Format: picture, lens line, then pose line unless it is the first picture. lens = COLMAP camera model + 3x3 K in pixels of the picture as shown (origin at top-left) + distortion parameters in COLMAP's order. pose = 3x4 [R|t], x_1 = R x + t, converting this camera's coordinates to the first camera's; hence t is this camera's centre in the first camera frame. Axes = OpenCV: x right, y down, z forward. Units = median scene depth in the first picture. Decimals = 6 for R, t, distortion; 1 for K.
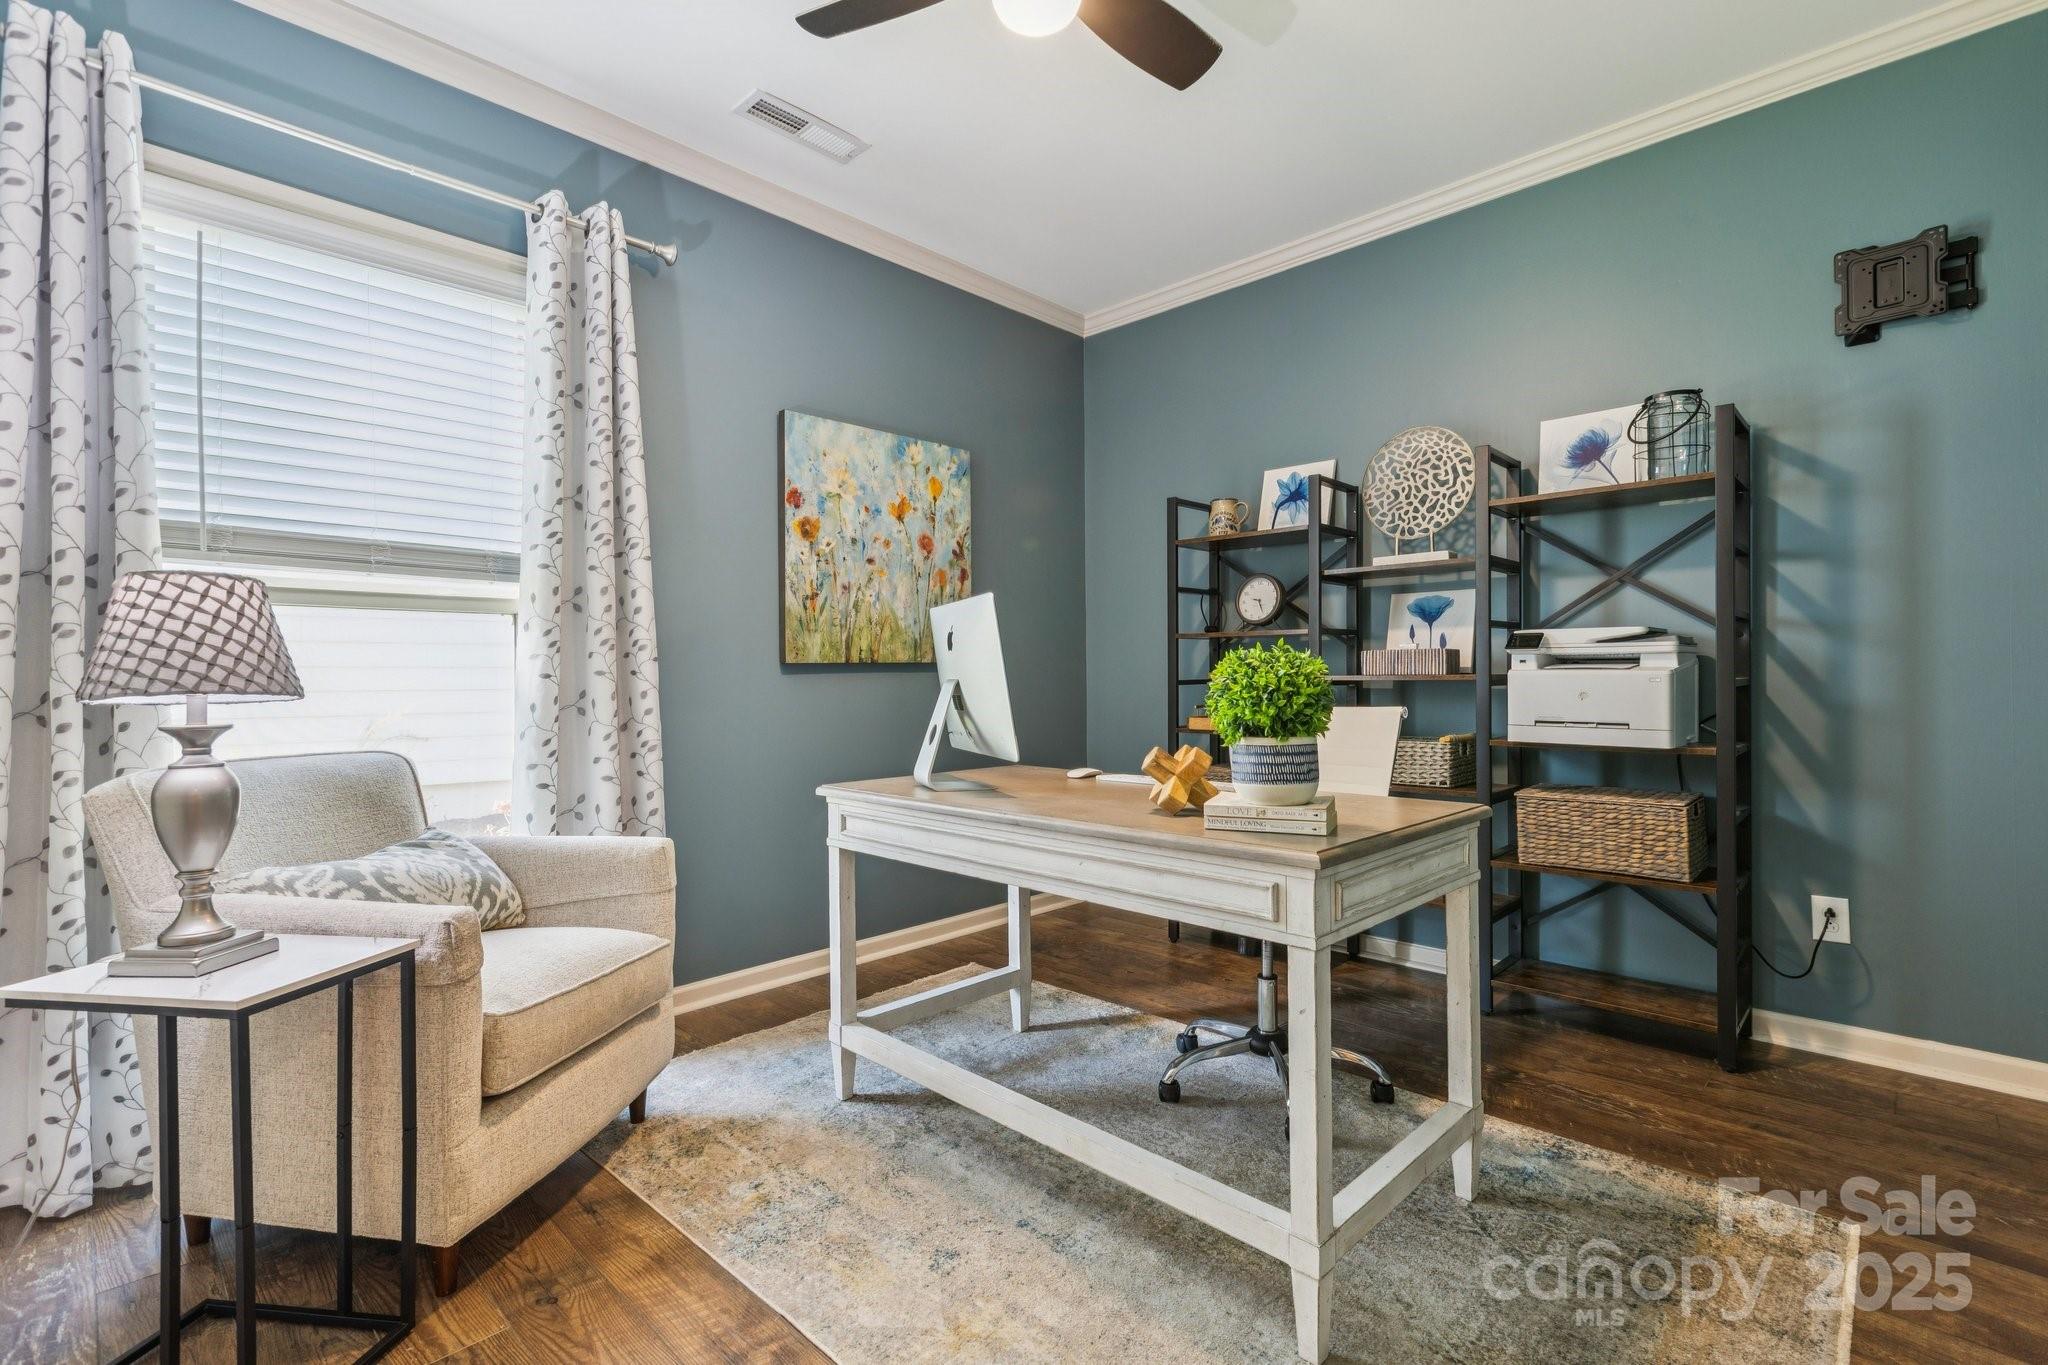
lens RADIAL K [[917.9, 0, 1018.7], [0, 917.9, 690.4], [0, 0, 1]] dist [0.004870, -0.000193]
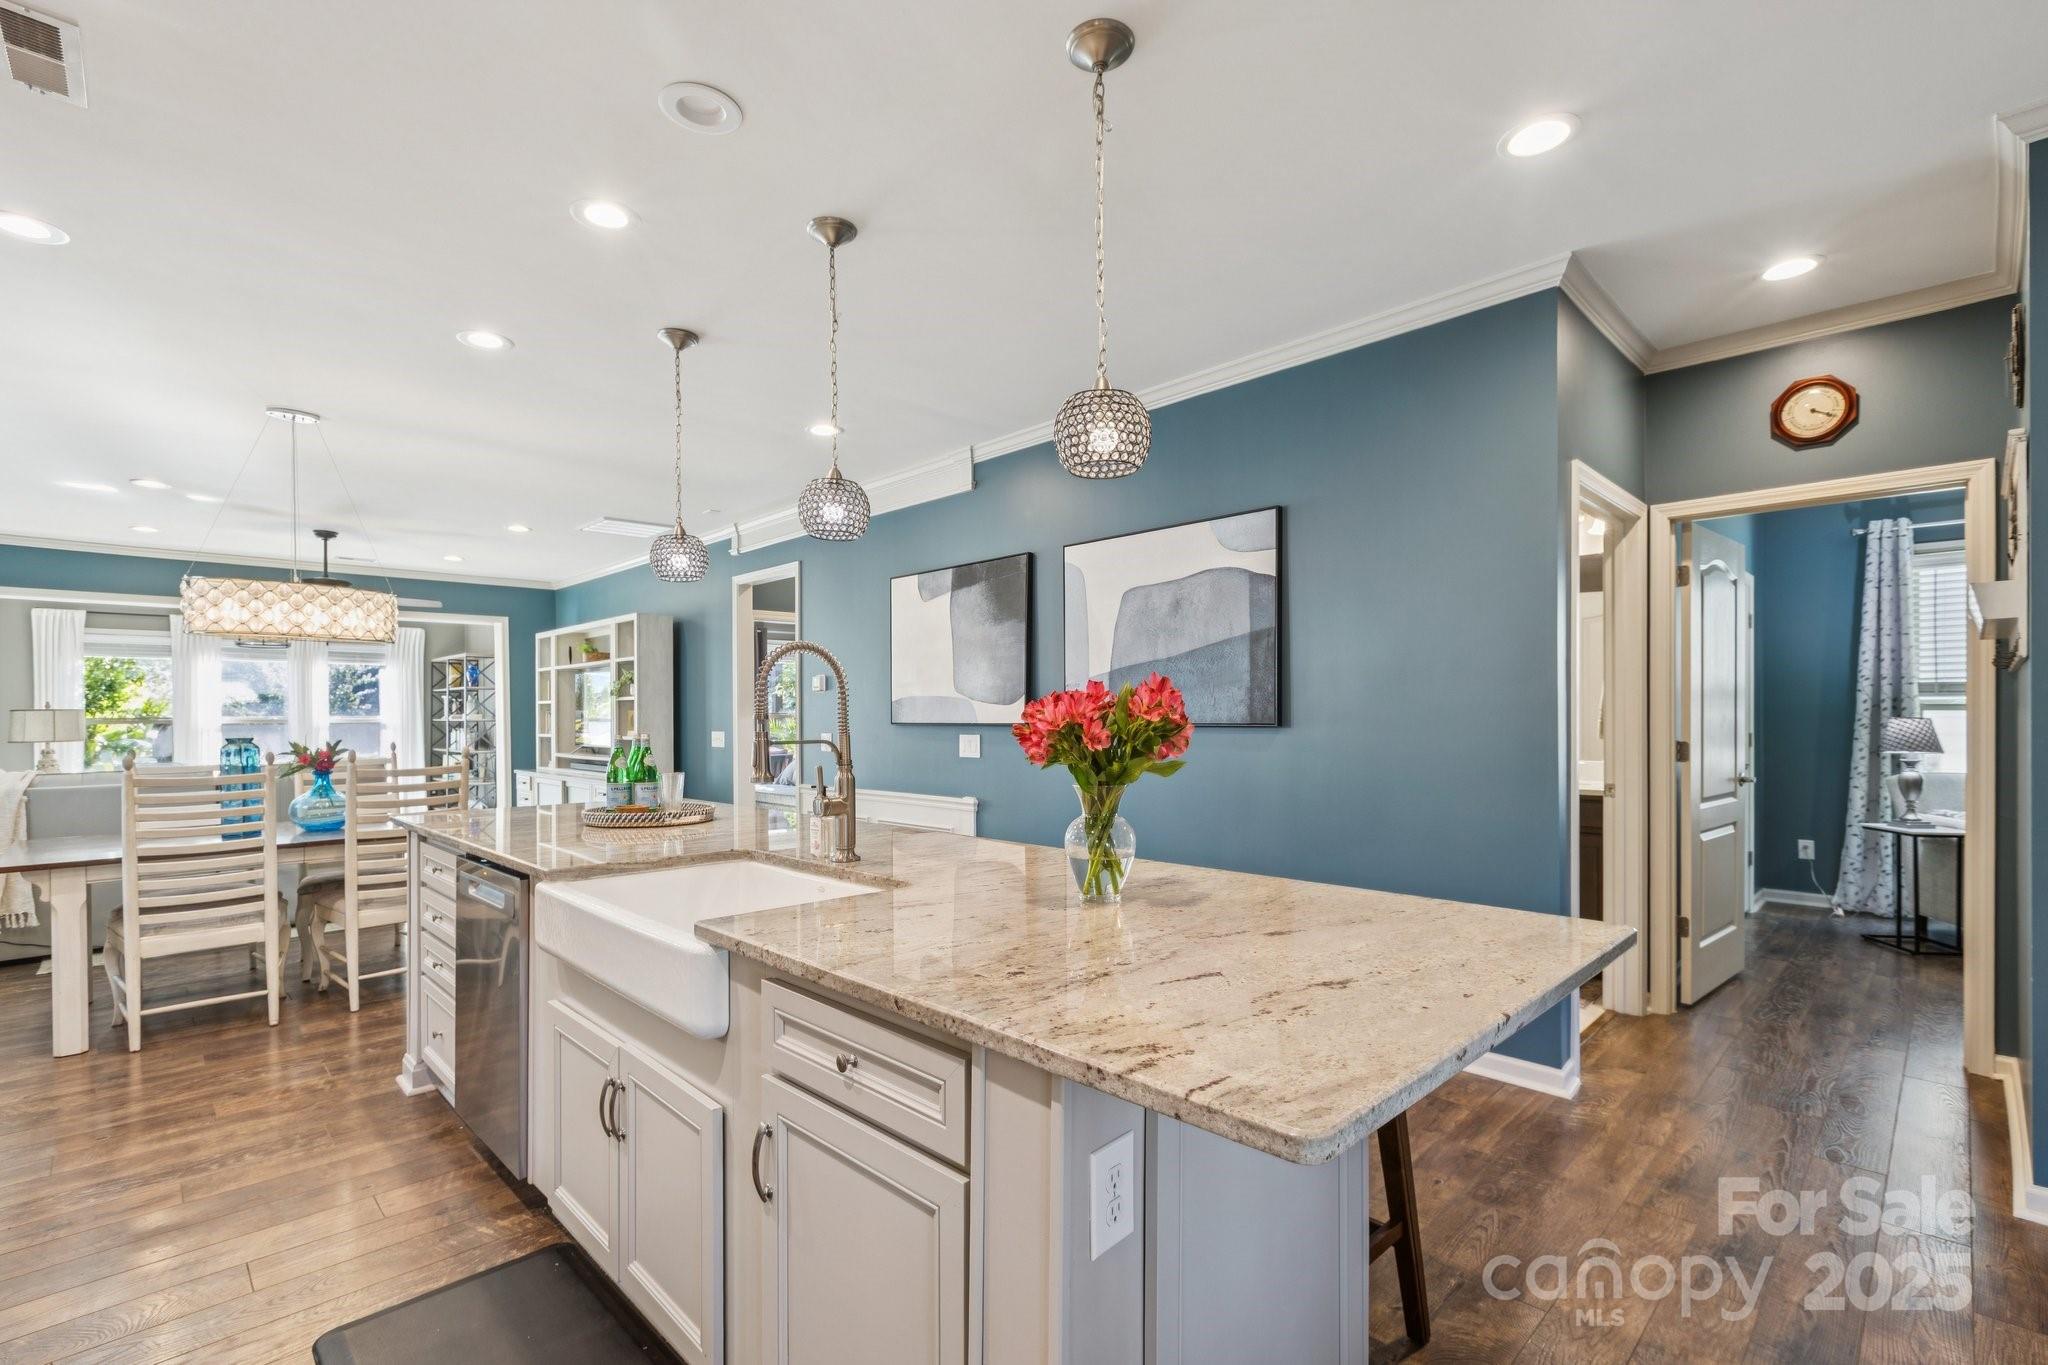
lens RADIAL K [[925.7, 0, 1032.2], [0, 925.7, 701.1], [0, 0, 1]] dist [-0.001274, -0.000081]
pose [[-0.012085, -0.007547, -0.999898, 1.978958], [-0.006471, 0.999951, -0.007469, -0.103849], [0.999906, 0.006380, -0.012133, -1.711792]]
